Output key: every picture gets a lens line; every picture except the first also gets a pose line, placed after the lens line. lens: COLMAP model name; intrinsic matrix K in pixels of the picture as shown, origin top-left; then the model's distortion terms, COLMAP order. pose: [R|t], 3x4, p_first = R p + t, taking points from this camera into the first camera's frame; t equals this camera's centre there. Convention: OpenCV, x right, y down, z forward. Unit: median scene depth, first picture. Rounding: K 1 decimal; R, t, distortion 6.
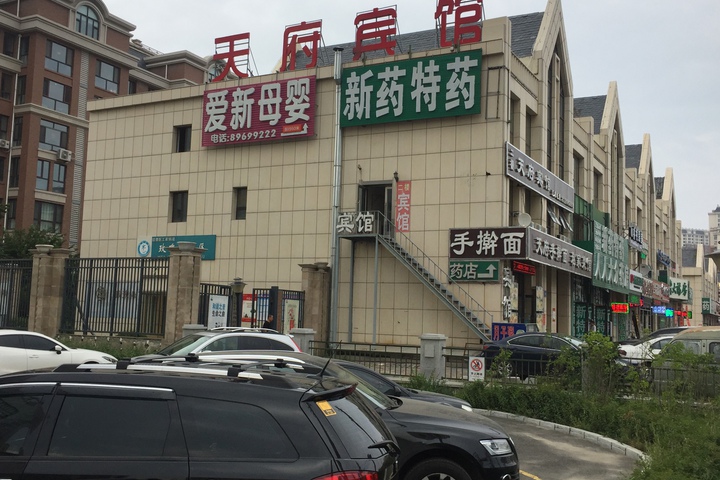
lens RADIAL K [[740.9, 0, 360.5], [0, 740.9, 240.3], [0, 0, 1]] dist [0.008407, 0.000000]
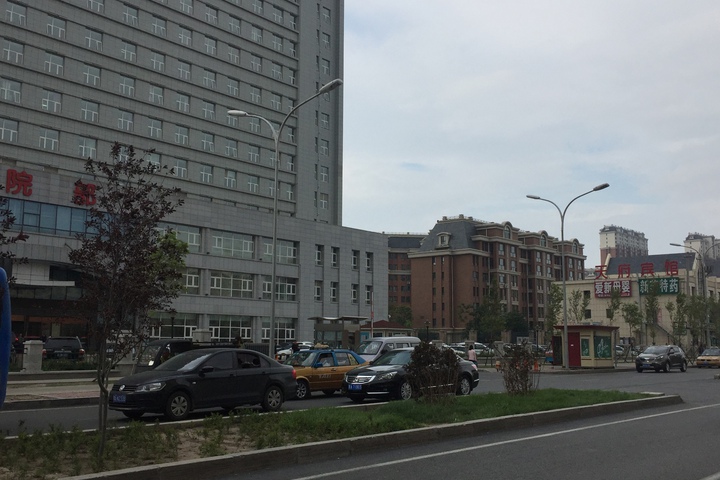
lens RADIAL K [[740.9, 0, 359.1], [0, 740.9, 240.6], [0, 0, 1]] dist [0.008407, 0.000000]
pose [[0.976663, -0.060966, -0.205945, -0.574224], [0.053902, 0.997755, -0.039740, -0.320947], [0.207905, 0.027712, 0.977756, -2.756944]]
